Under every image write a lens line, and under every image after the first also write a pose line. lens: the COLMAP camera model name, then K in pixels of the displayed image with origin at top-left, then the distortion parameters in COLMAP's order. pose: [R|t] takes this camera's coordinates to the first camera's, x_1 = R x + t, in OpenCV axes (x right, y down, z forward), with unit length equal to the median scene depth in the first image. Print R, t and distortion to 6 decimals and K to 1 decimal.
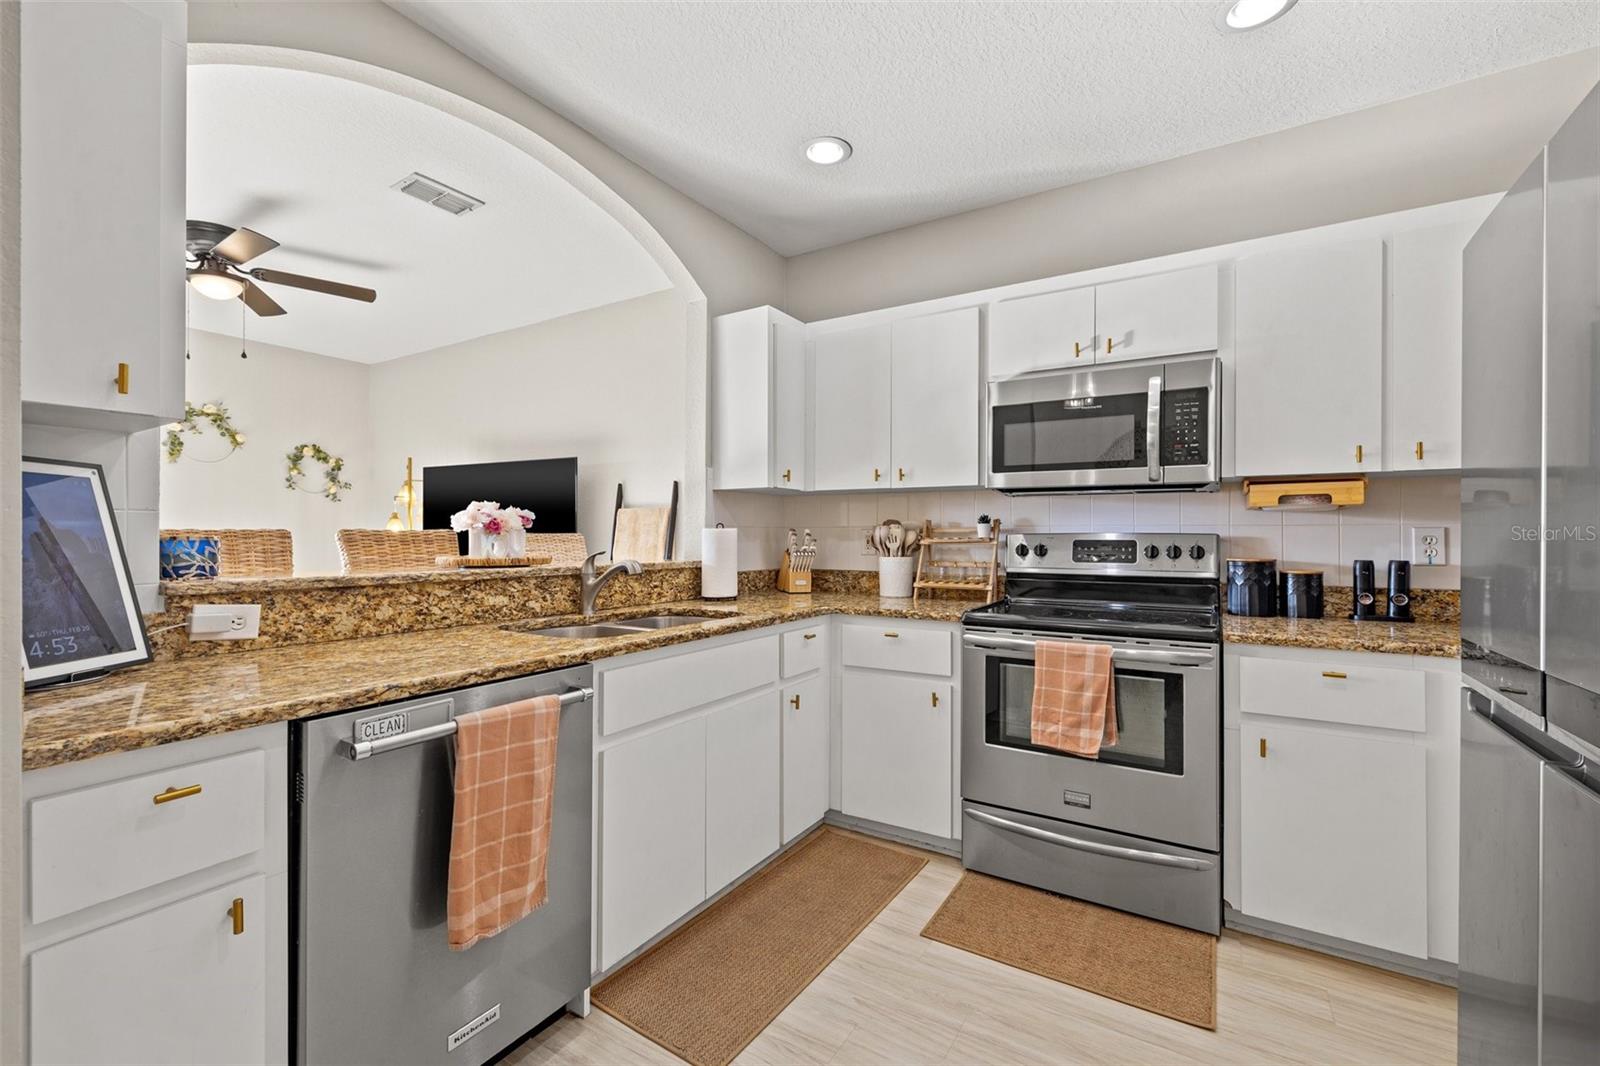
lens RADIAL K [[672.4, 0, 800.0], [0, 672.4, 533.0], [0, 0, 1]] dist [0.001912, 0.000153]
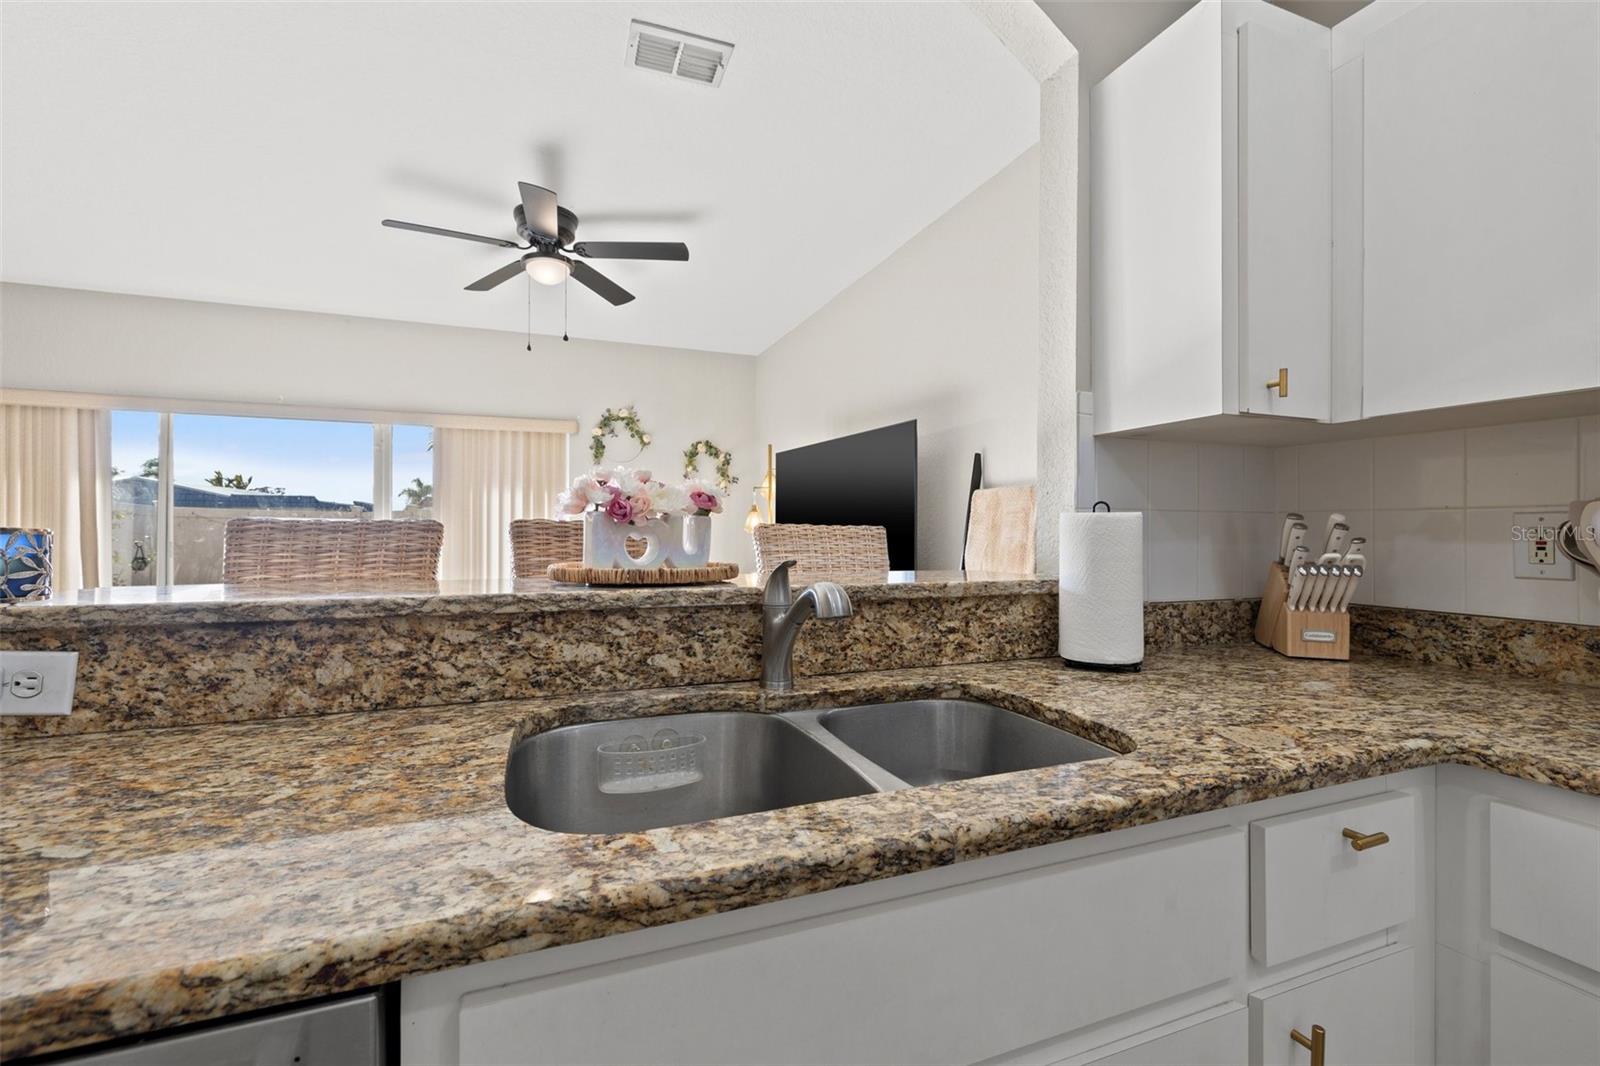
lens RADIAL K [[667.3, 0, 795.5], [0, 667.3, 525.9], [0, 0, 1]] dist [0.000990, 0.000000]
pose [[0.794797, -0.004029, -0.606862, -0.007669], [0.001565, 0.999988, -0.004589, 0.004990], [0.606874, 0.002697, 0.794794, 0.606780]]
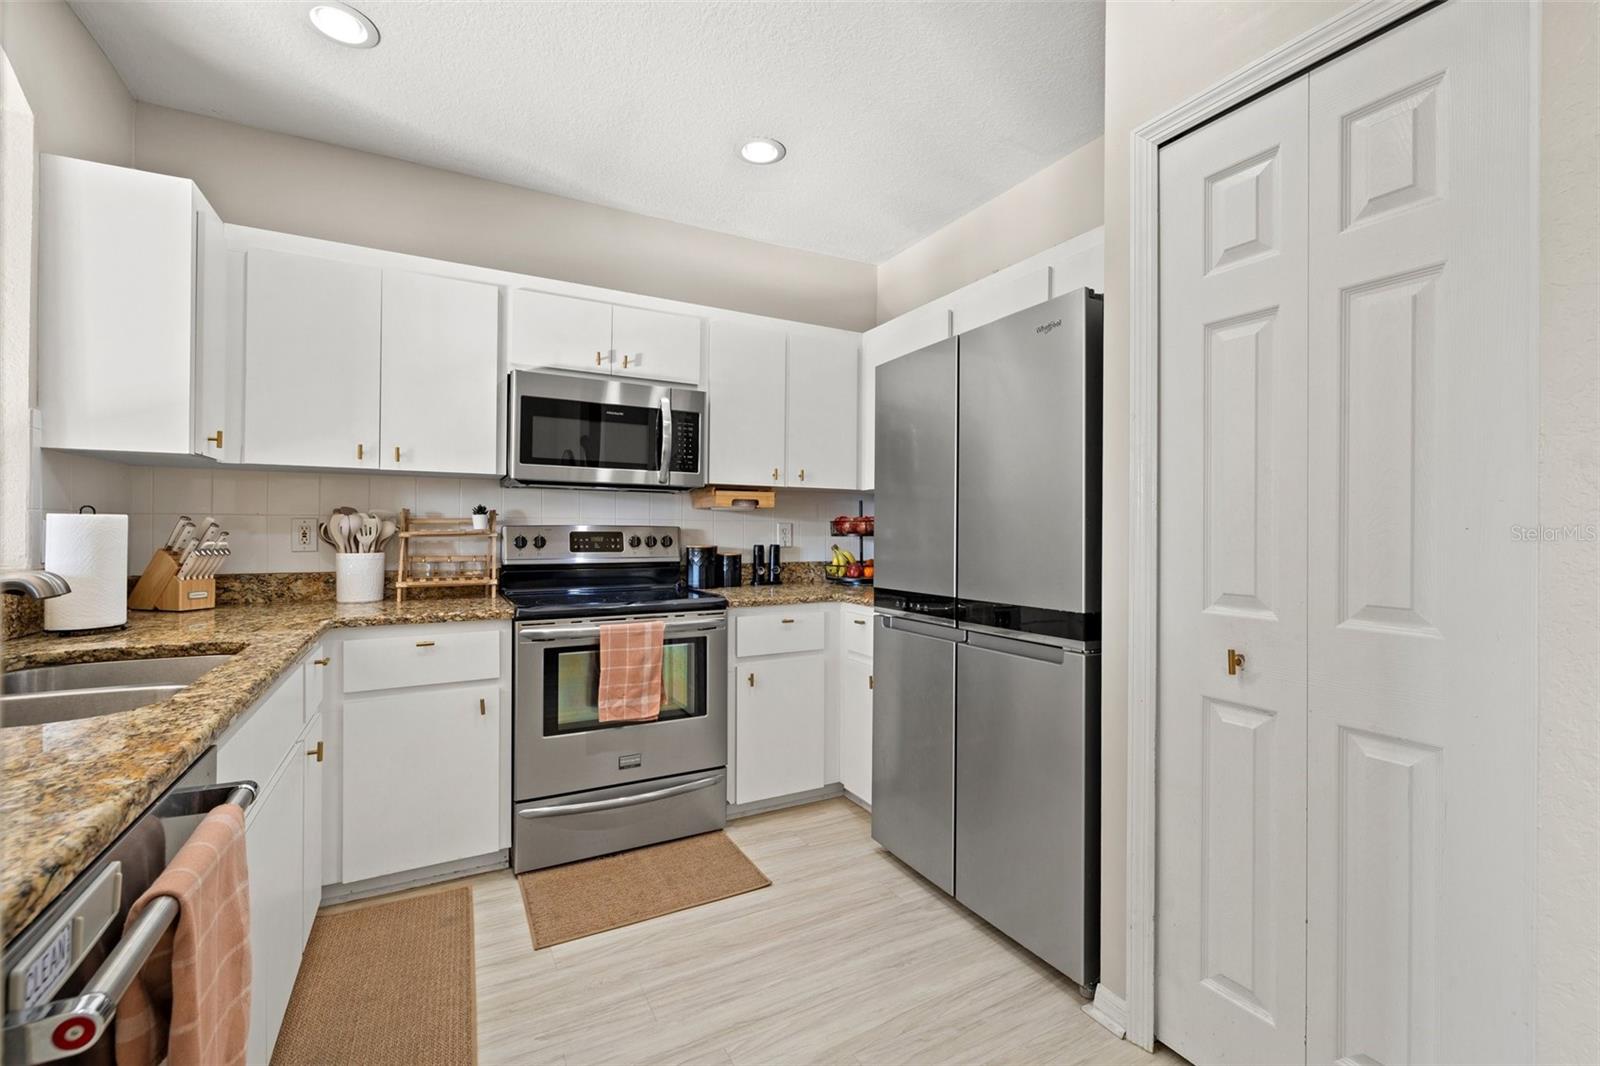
lens RADIAL K [[667.5, 0, 787.1], [0, 667.5, 526.1], [0, 0, 1]] dist [-0.000475, 0.000131]
pose [[0.508598, 0.004330, 0.860993, -0.379970], [-0.007920, 0.999969, -0.000351, -0.000943], [-0.860968, -0.006641, 0.508617, 0.186584]]
